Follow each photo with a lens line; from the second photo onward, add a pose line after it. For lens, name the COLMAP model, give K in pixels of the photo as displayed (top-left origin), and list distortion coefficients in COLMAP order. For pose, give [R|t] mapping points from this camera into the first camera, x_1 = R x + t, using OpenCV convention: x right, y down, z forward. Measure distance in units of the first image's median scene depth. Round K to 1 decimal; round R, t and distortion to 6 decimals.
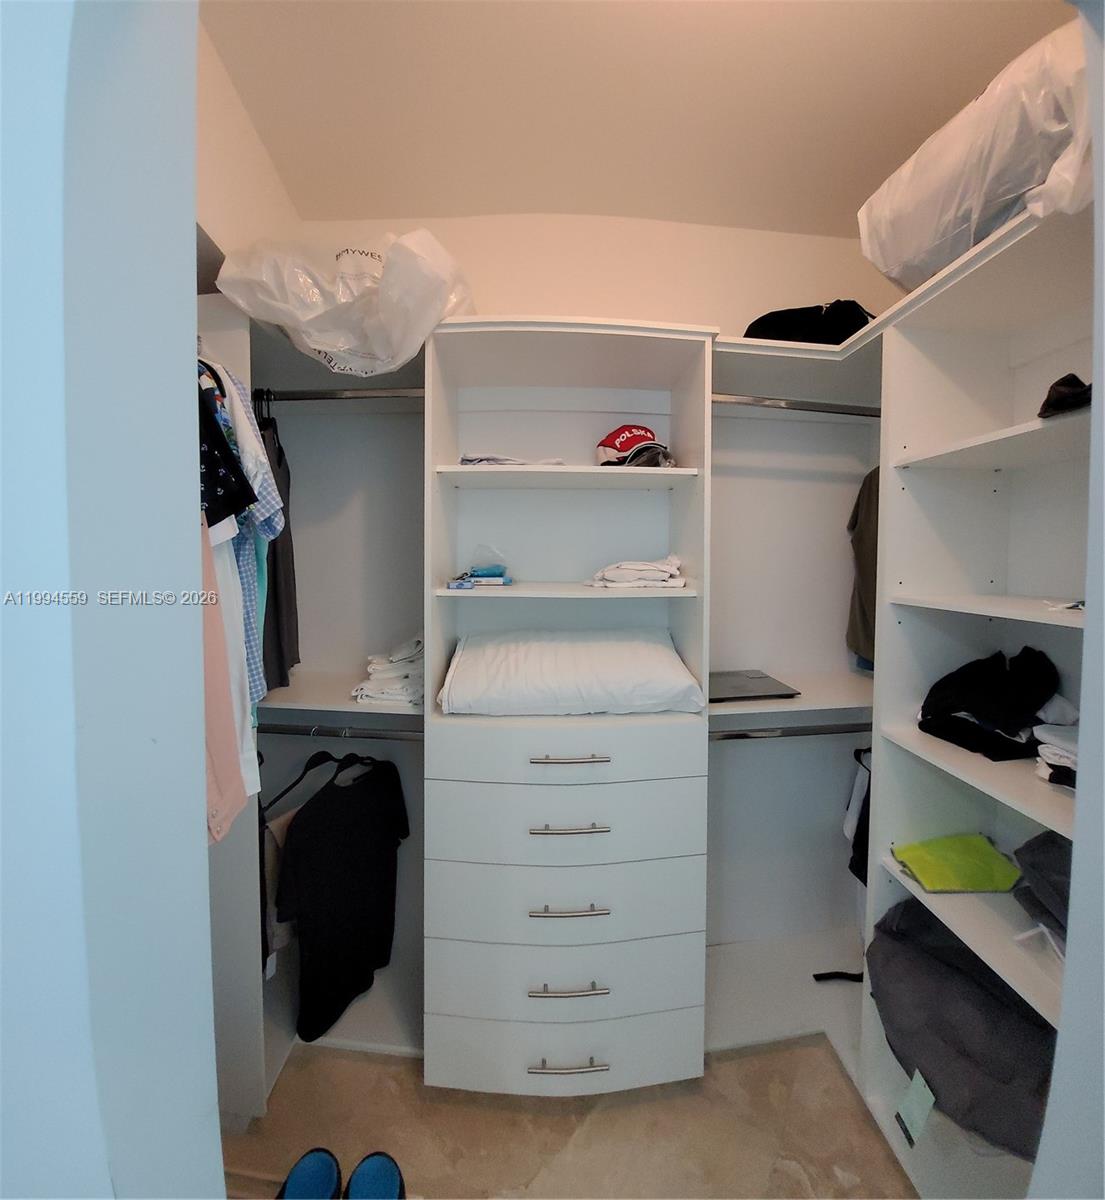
lens RADIAL K [[525.6, 0, 552.4], [0, 525.6, 586.3], [0, 0, 1]] dist [-0.032794, -0.000137]
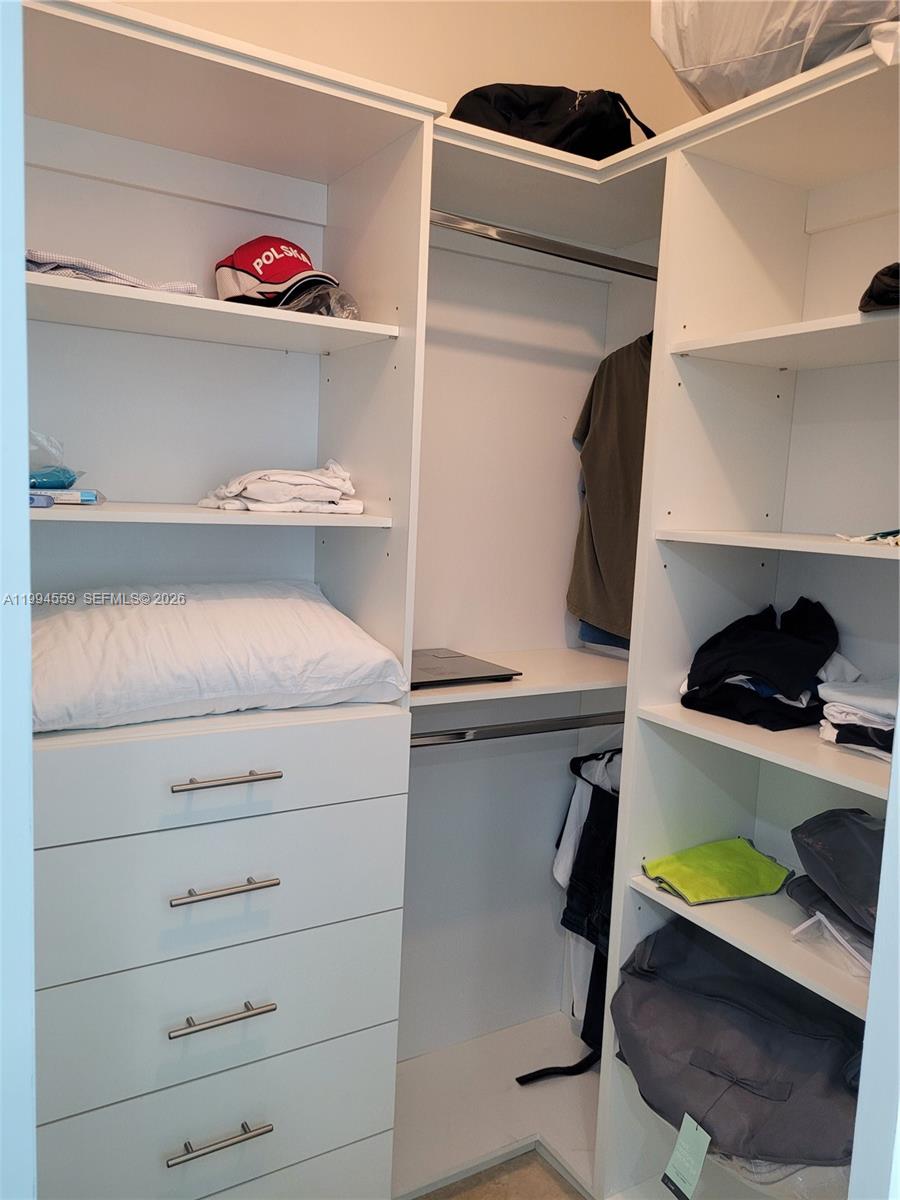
lens RADIAL K [[884.2, 0, 450.0], [0, 884.2, 600.0], [0, 0, 1]] dist [-0.005968, -0.009896]
pose [[0.922683, -0.009313, 0.385447, -0.102353], [-0.026113, 0.995903, 0.086573, 0.015385], [-0.384674, -0.089945, 0.918660, -0.053608]]
